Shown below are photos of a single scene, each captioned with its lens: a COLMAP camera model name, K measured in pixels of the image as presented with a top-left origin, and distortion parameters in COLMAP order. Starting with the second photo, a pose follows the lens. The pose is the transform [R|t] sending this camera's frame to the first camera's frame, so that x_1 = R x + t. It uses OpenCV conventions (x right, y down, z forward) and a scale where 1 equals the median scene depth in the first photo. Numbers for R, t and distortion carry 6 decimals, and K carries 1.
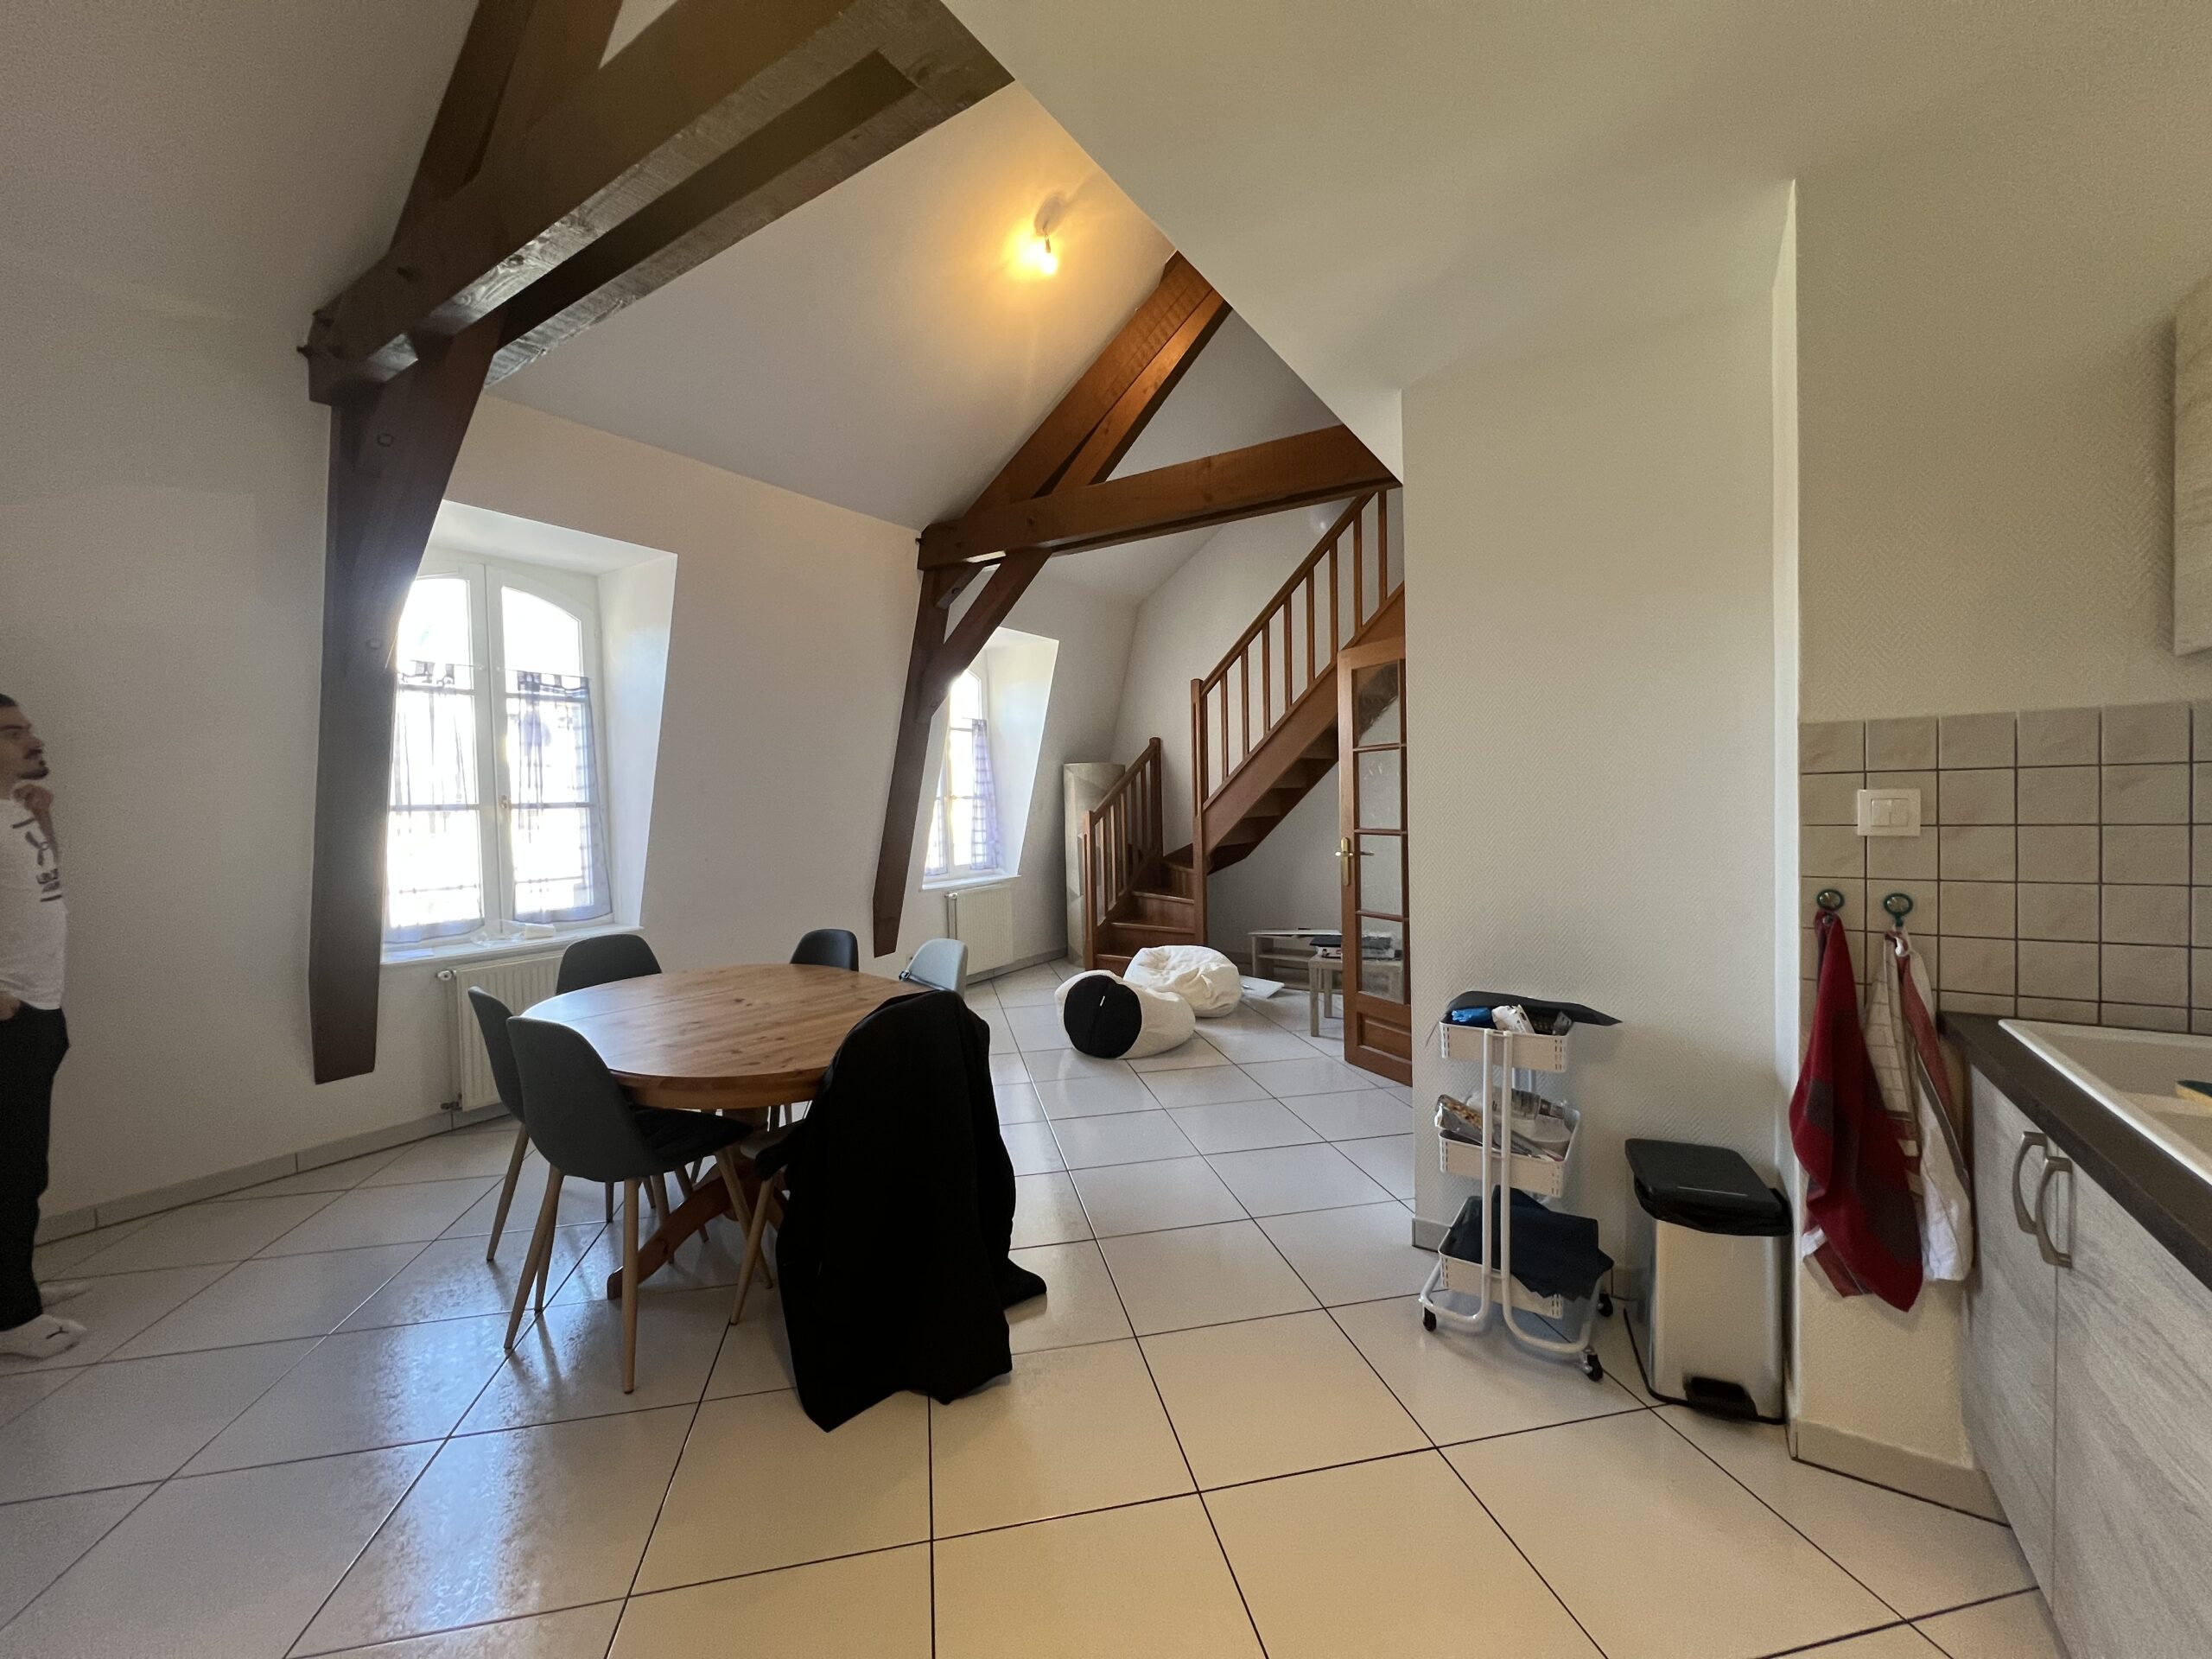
lens RADIAL K [[880.1, 0, 1101.4], [0, 880.1, 823.7], [0, 0, 1]] dist [-0.001003, -0.000121]
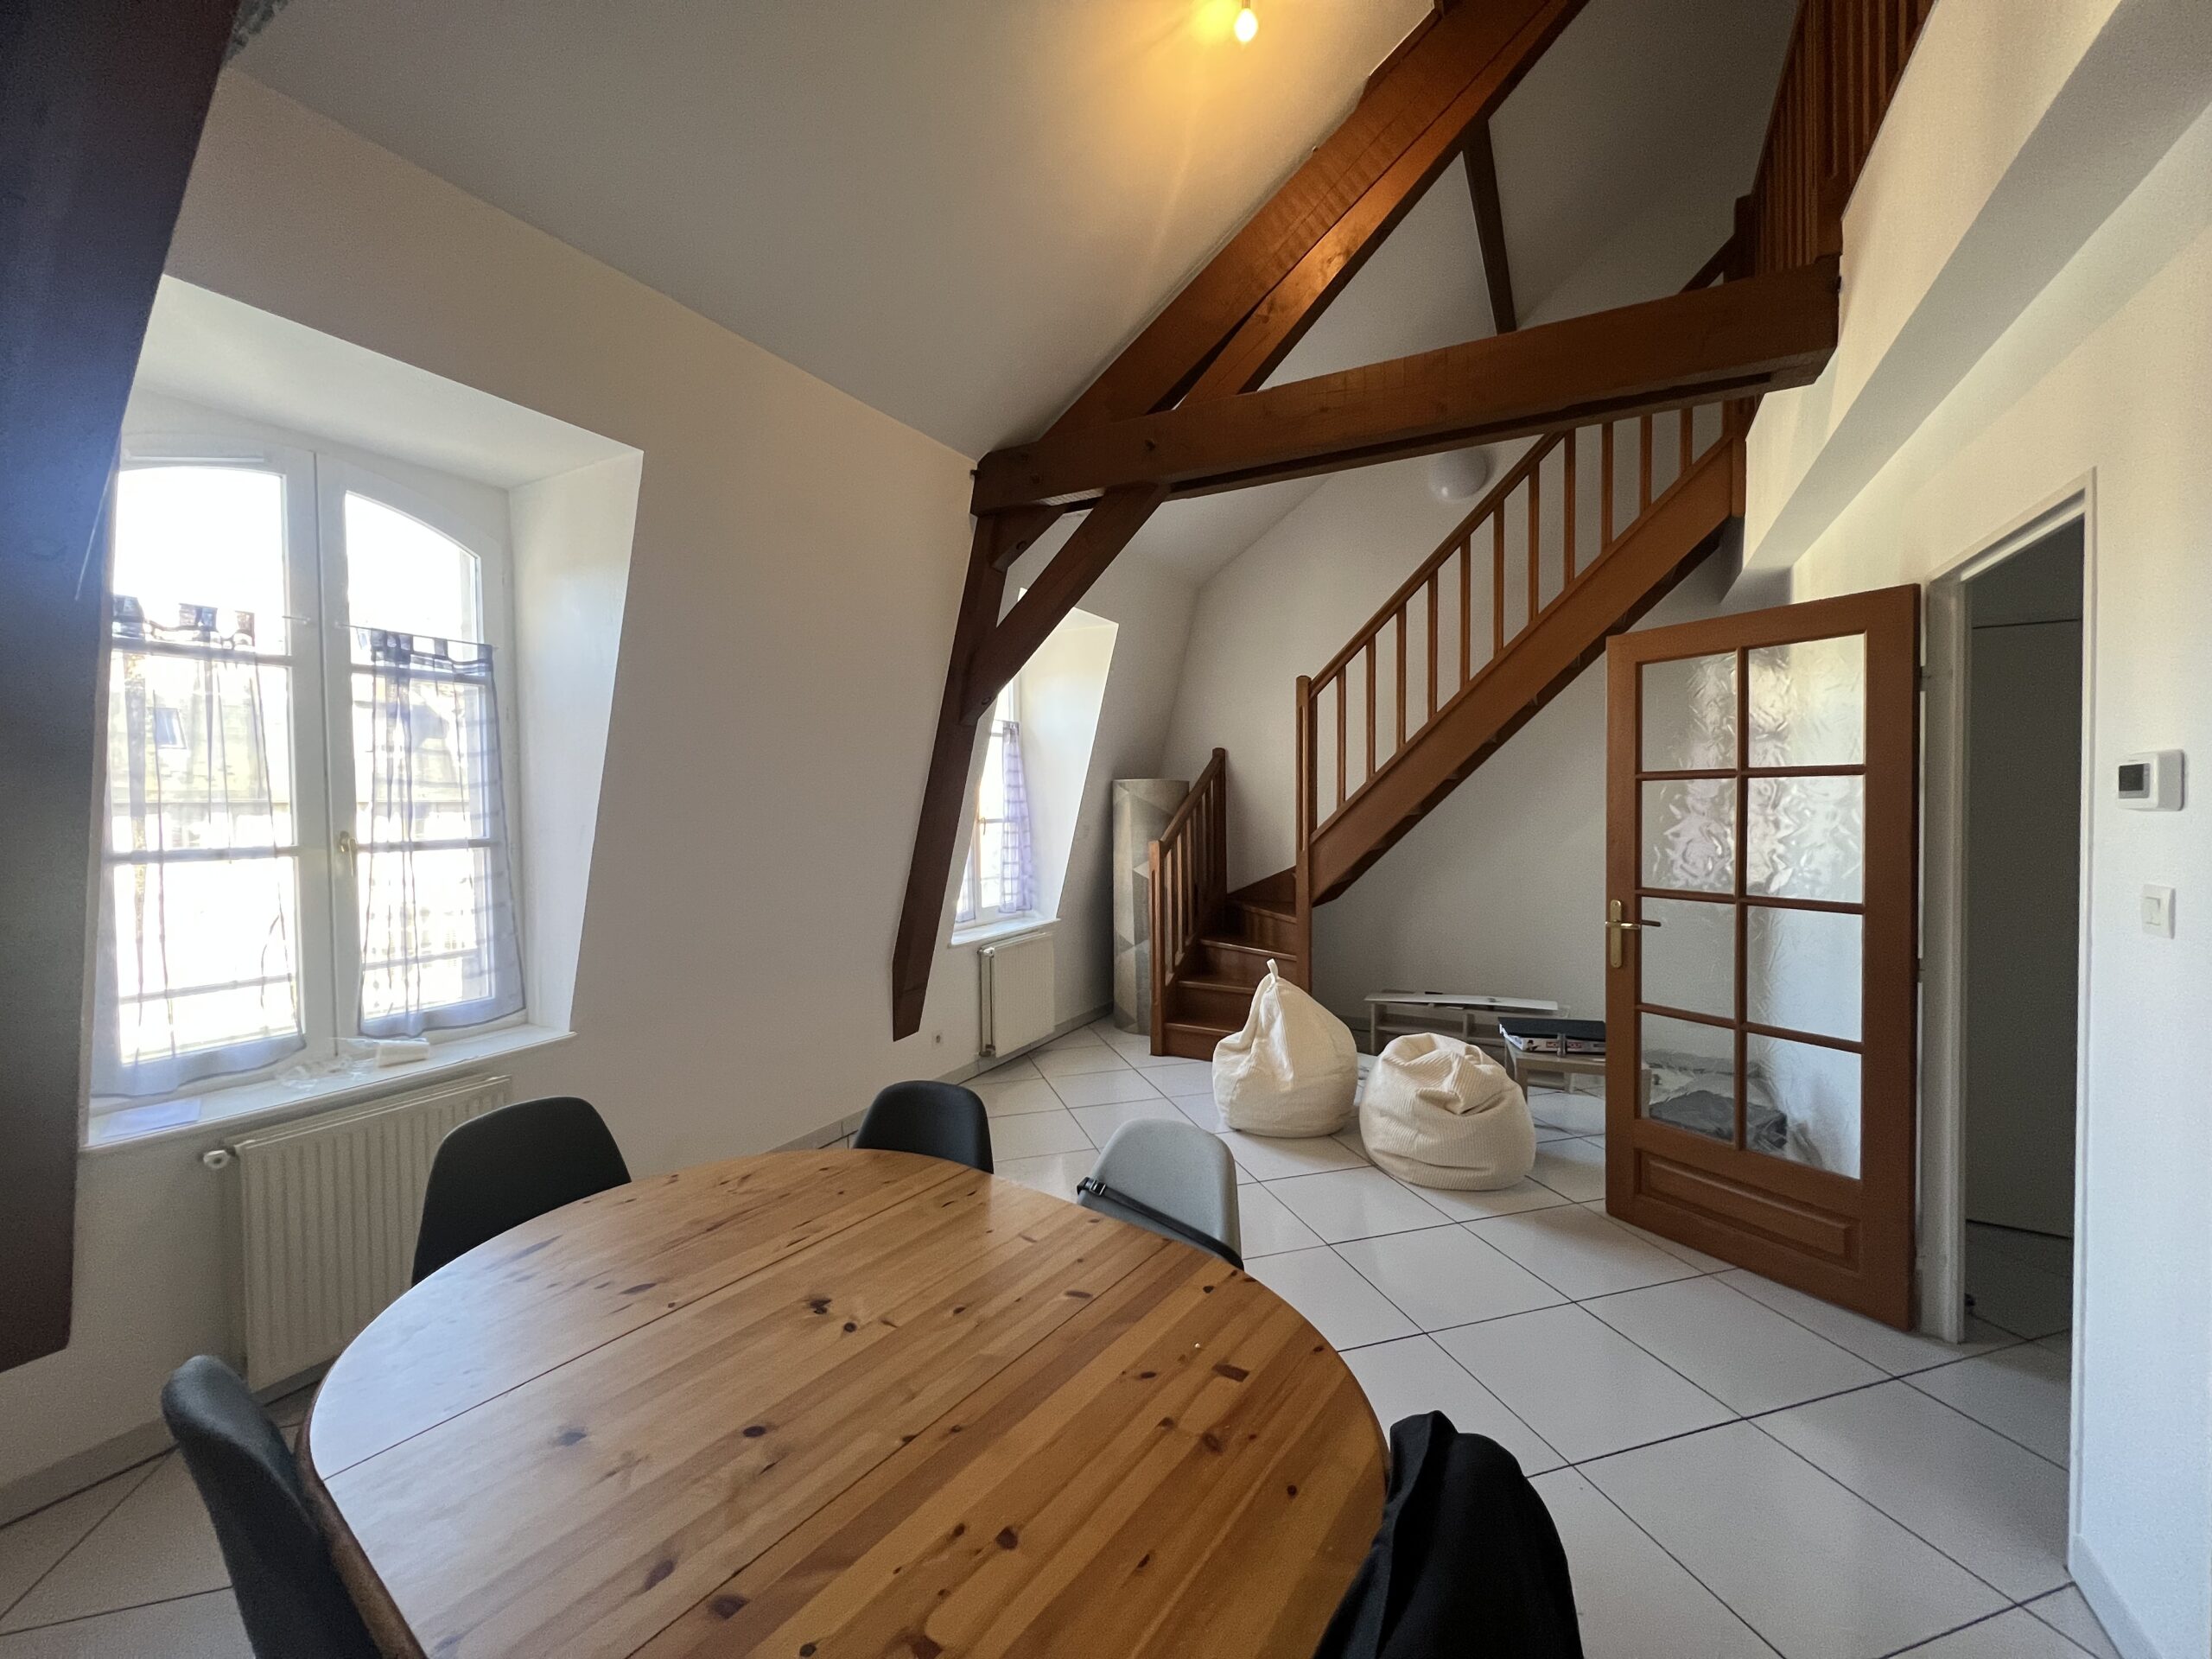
lens RADIAL K [[883.0, 0, 1099.0], [0, 883.0, 823.7], [0, 0, 1]] dist [0.001588, 0.000086]
pose [[0.996994, 0.010603, 0.076749, -0.185407], [-0.010161, 0.999930, -0.006136, -0.035682], [-0.076808, 0.005338, 0.997032, 0.316707]]
